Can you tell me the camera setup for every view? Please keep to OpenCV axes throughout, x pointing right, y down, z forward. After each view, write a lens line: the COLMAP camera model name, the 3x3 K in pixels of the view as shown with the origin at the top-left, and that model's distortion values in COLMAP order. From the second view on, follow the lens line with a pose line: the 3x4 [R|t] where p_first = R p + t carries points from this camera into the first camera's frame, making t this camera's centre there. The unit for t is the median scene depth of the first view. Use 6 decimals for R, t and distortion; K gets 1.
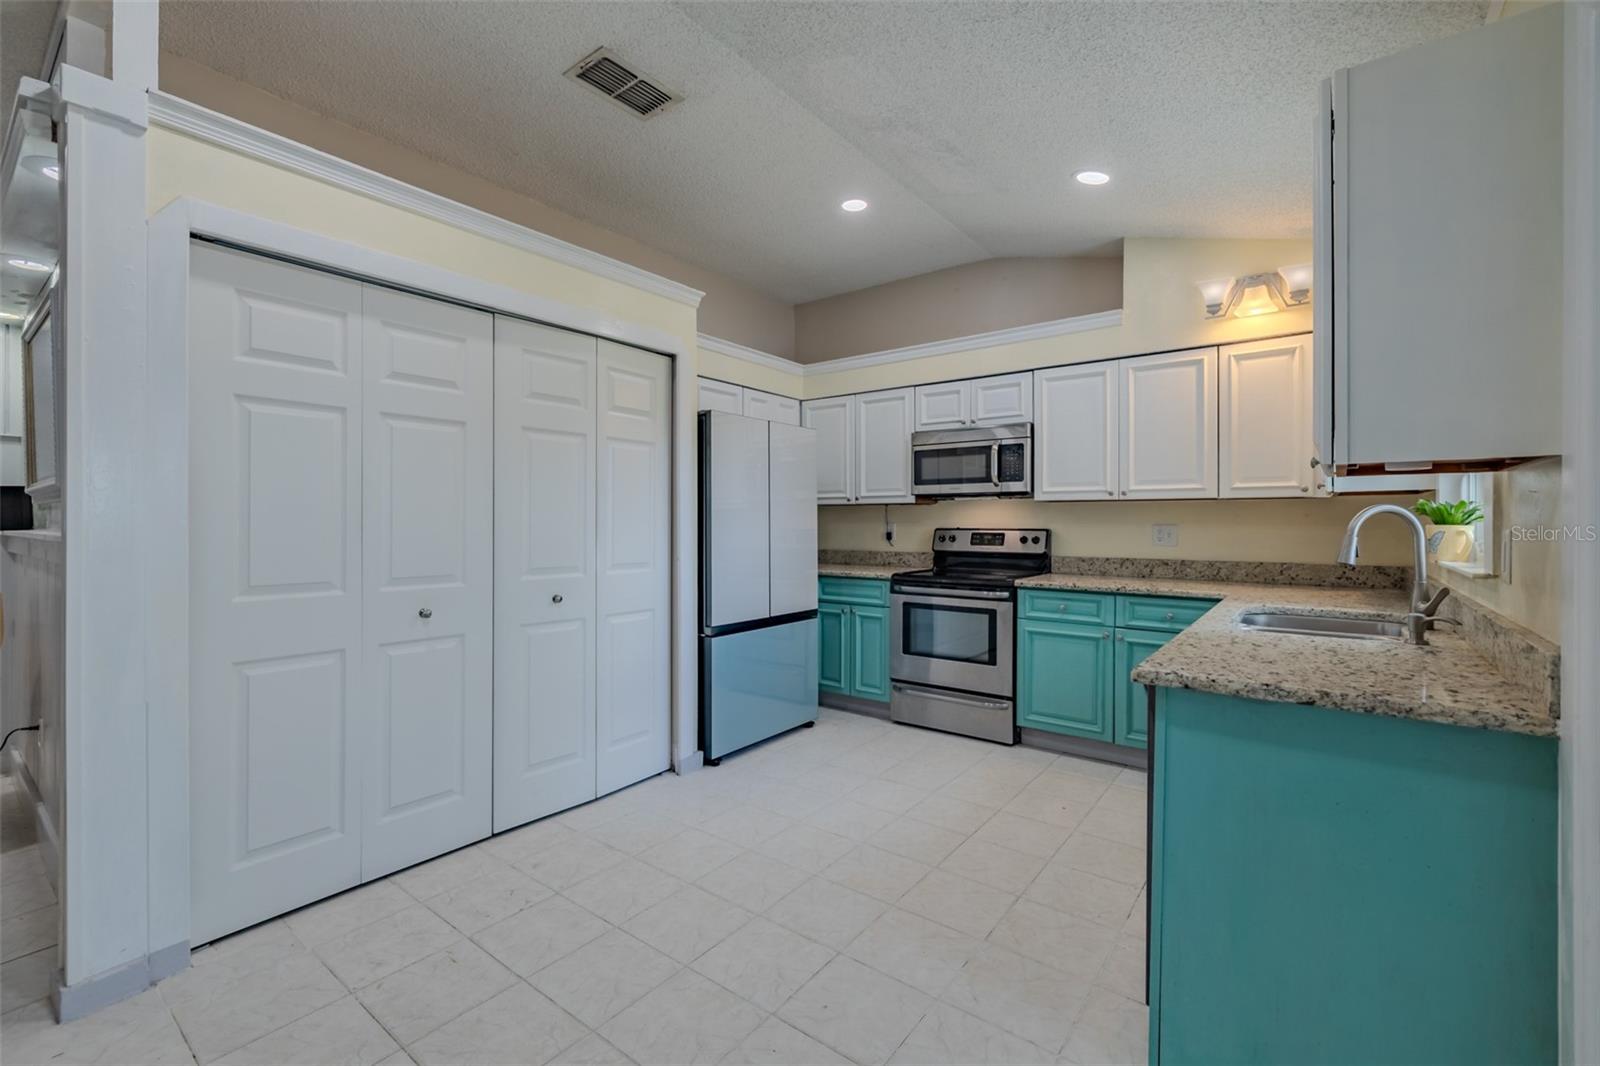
lens RADIAL K [[687.7, 0, 780.0], [0, 687.7, 516.4], [0, 0, 1]] dist [0.000643, 0.000070]
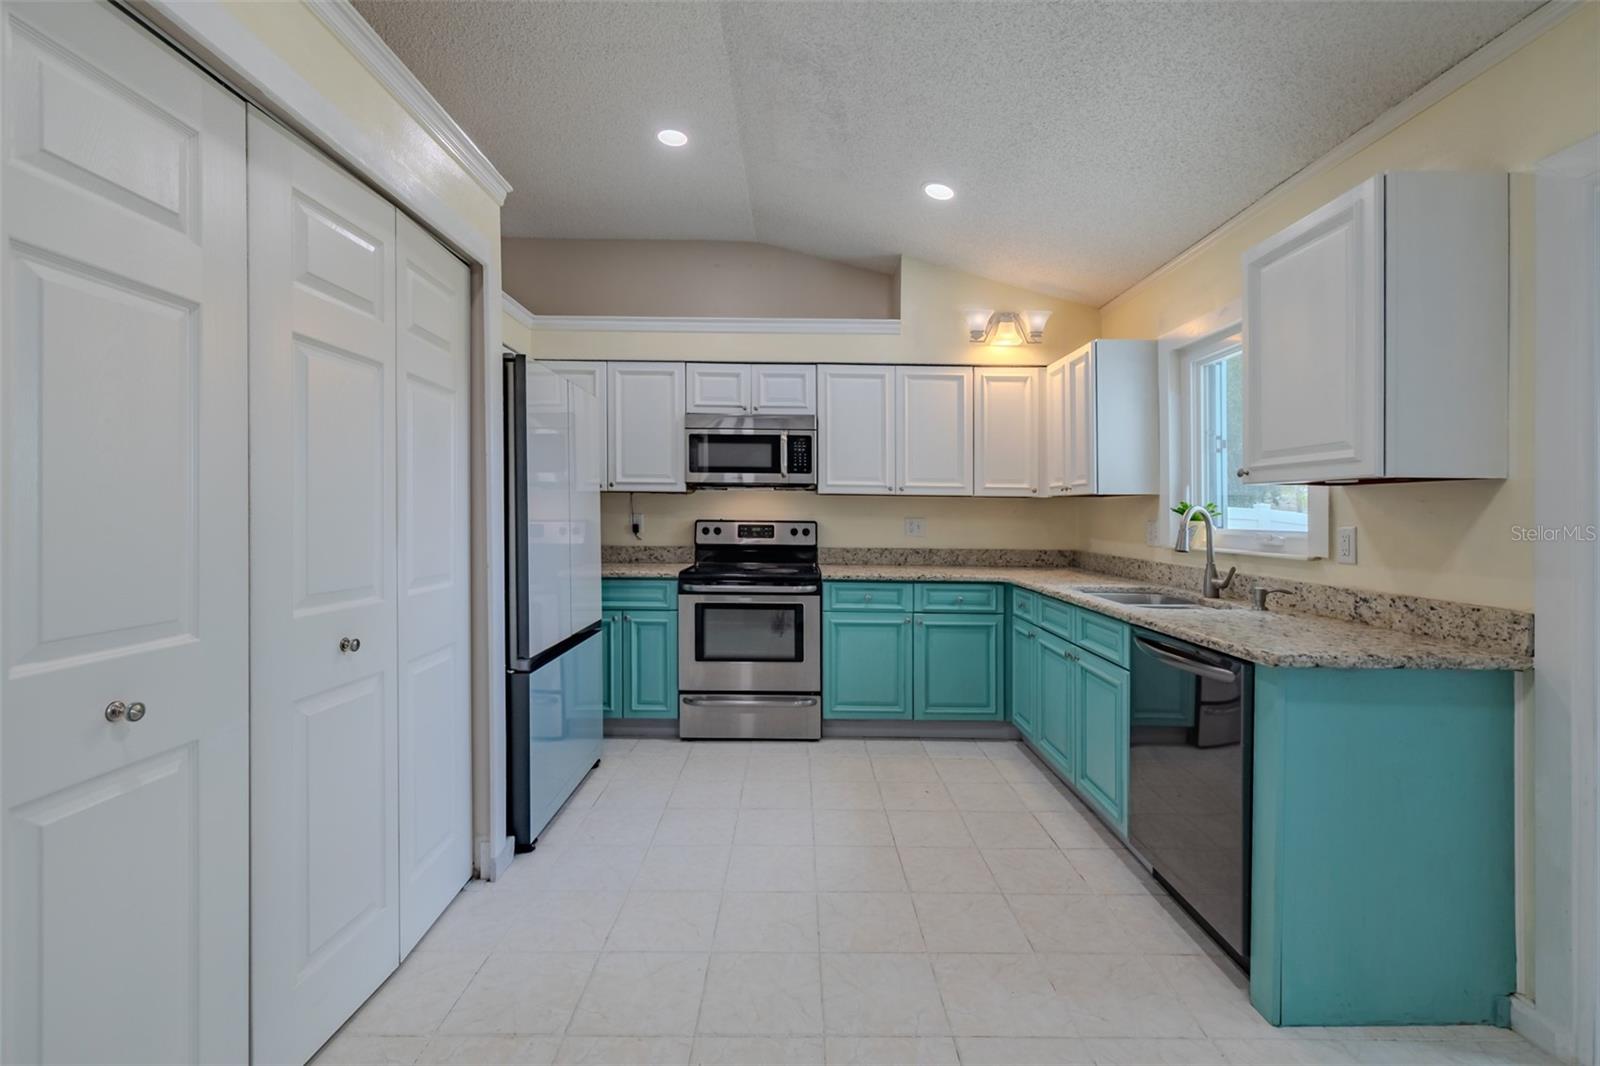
lens RADIAL K [[687.7, 0, 797.3], [0, 687.7, 507.1], [0, 0, 1]] dist [0.000643, 0.000070]
pose [[0.778297, 0.013896, 0.627742, -0.316818], [-0.016321, 0.999865, -0.001898, -0.000020], [-0.627684, -0.008768, 0.778419, 0.256169]]
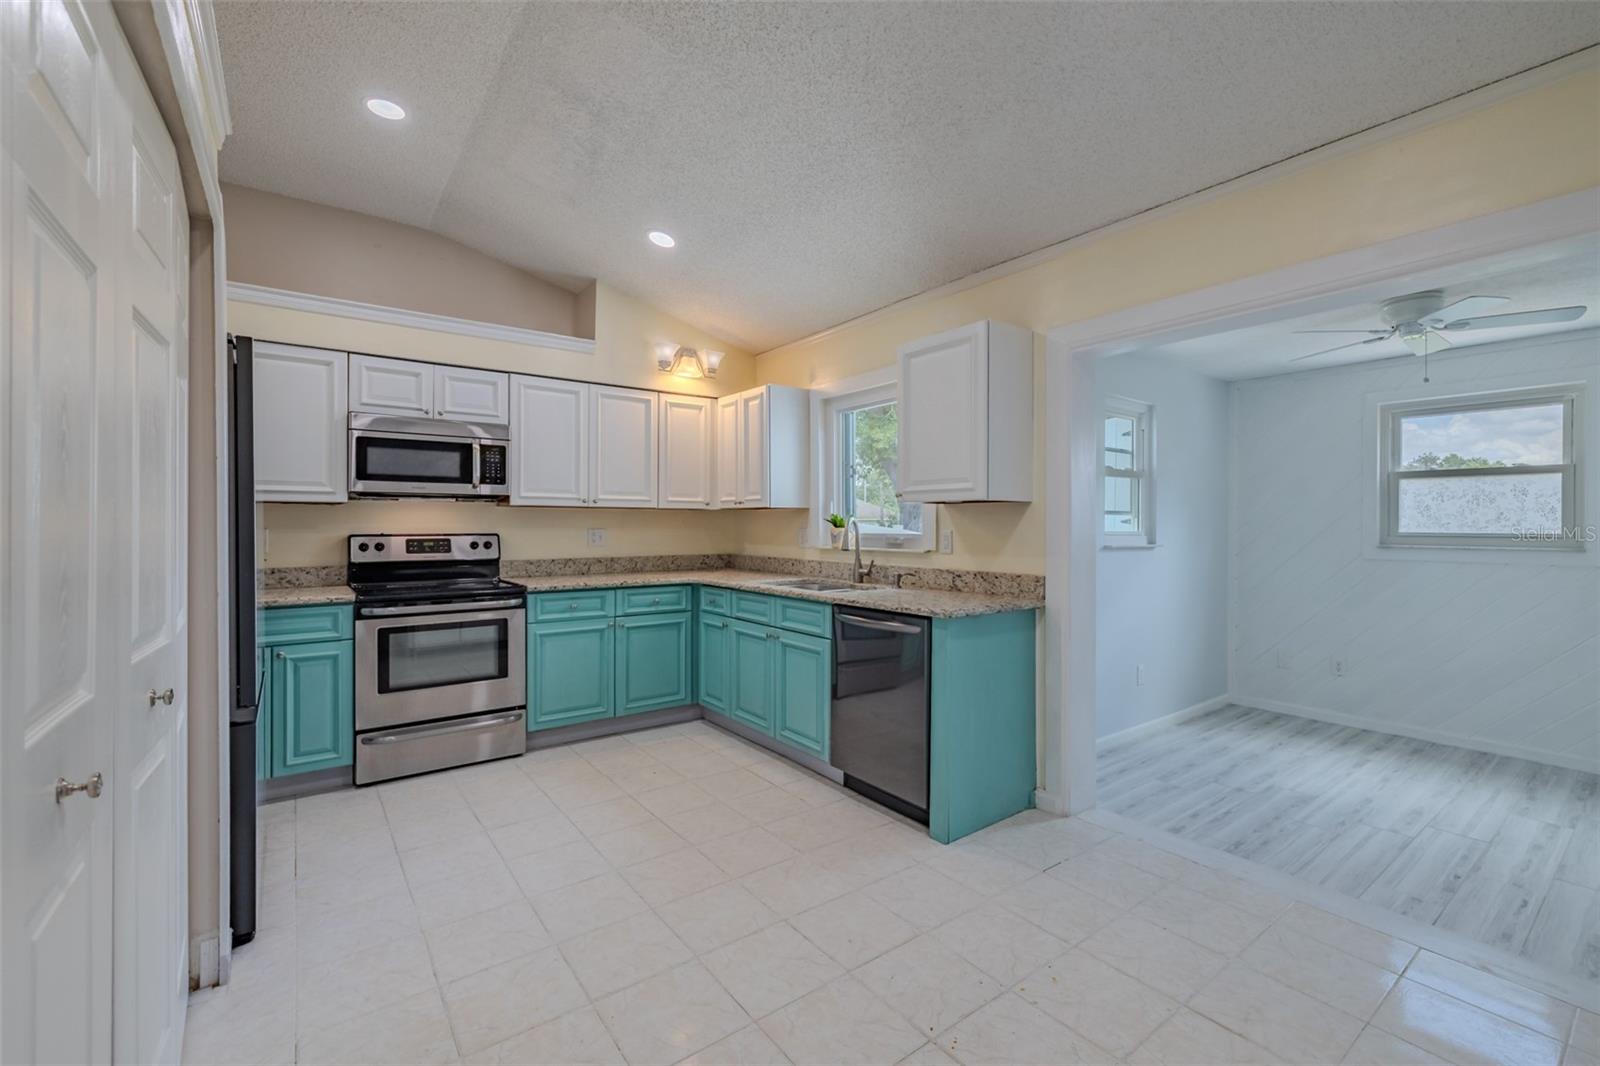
lens RADIAL K [[687.7, 0, 808.3], [0, 687.7, 514.3], [0, 0, 1]] dist [0.000643, 0.000070]
pose [[0.249812, 0.015258, 0.968174, -0.525509], [-0.008067, 0.999874, -0.013676, 0.000854], [-0.968261, -0.004394, 0.249904, 0.372193]]
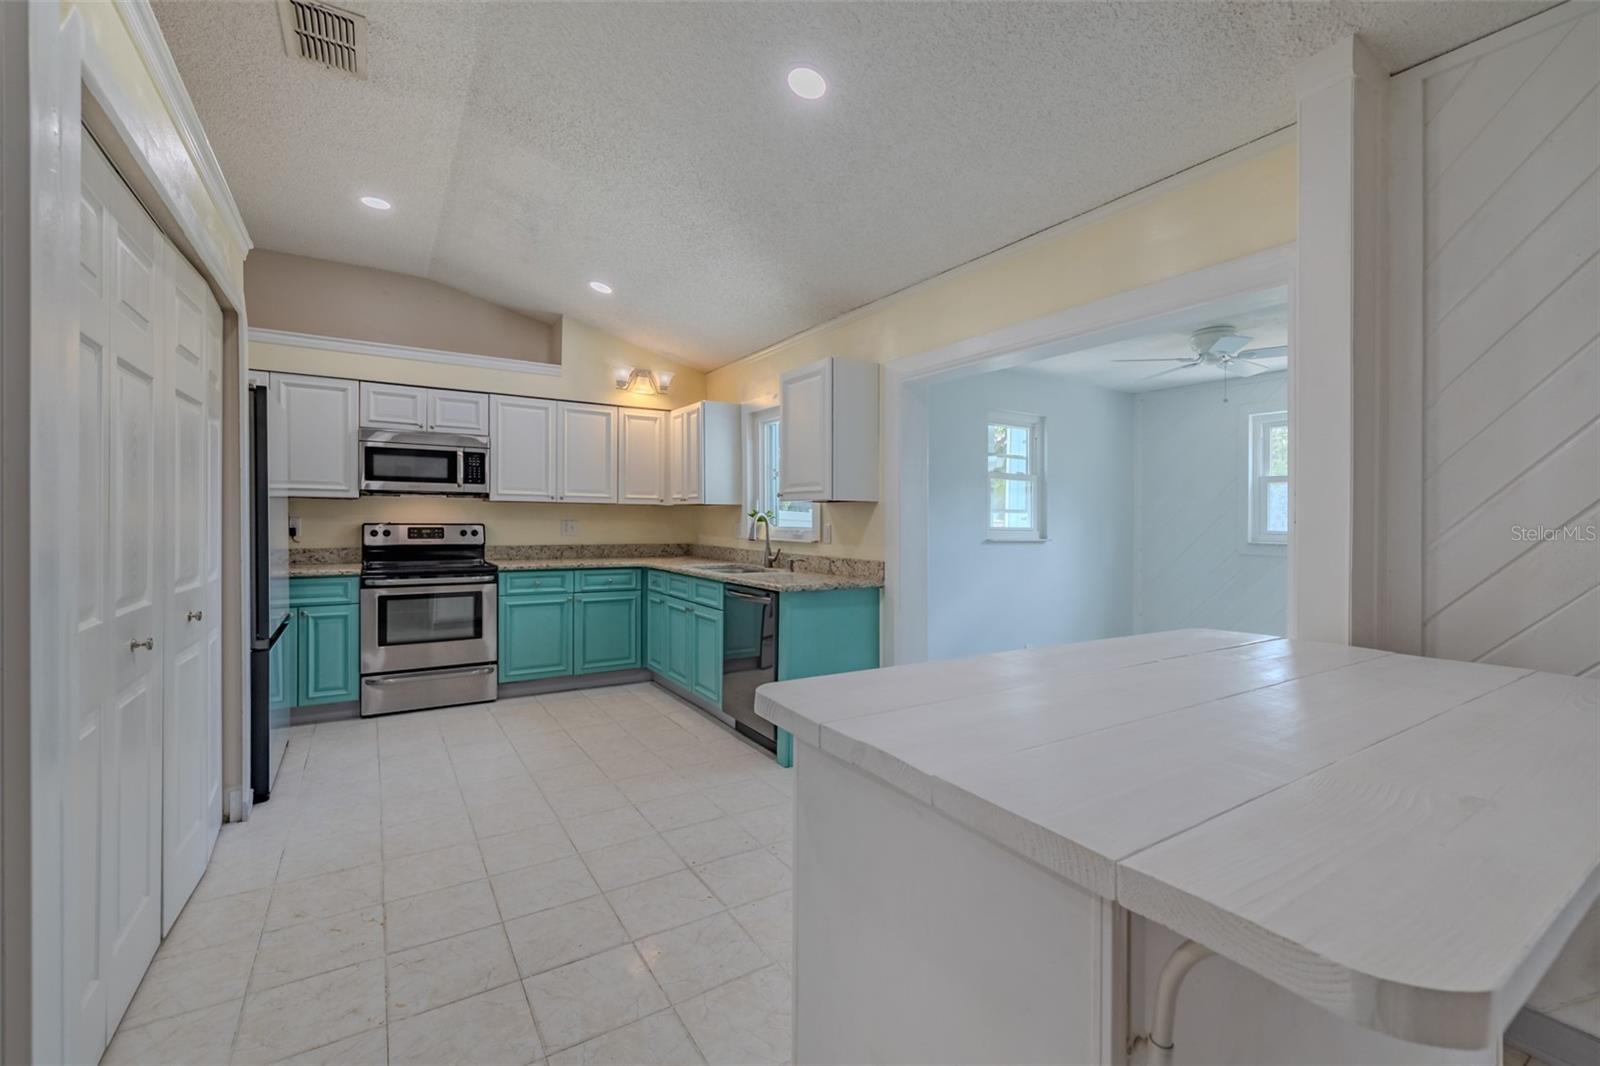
lens RADIAL K [[687.7, 0, 807.8], [0, 687.7, 515.1], [0, 0, 1]] dist [0.000643, 0.000070]
pose [[0.319383, 0.009415, 0.947579, -0.662607], [-0.017080, 0.999845, -0.004178, -0.001661], [-0.947472, -0.014850, 0.319495, 0.085890]]
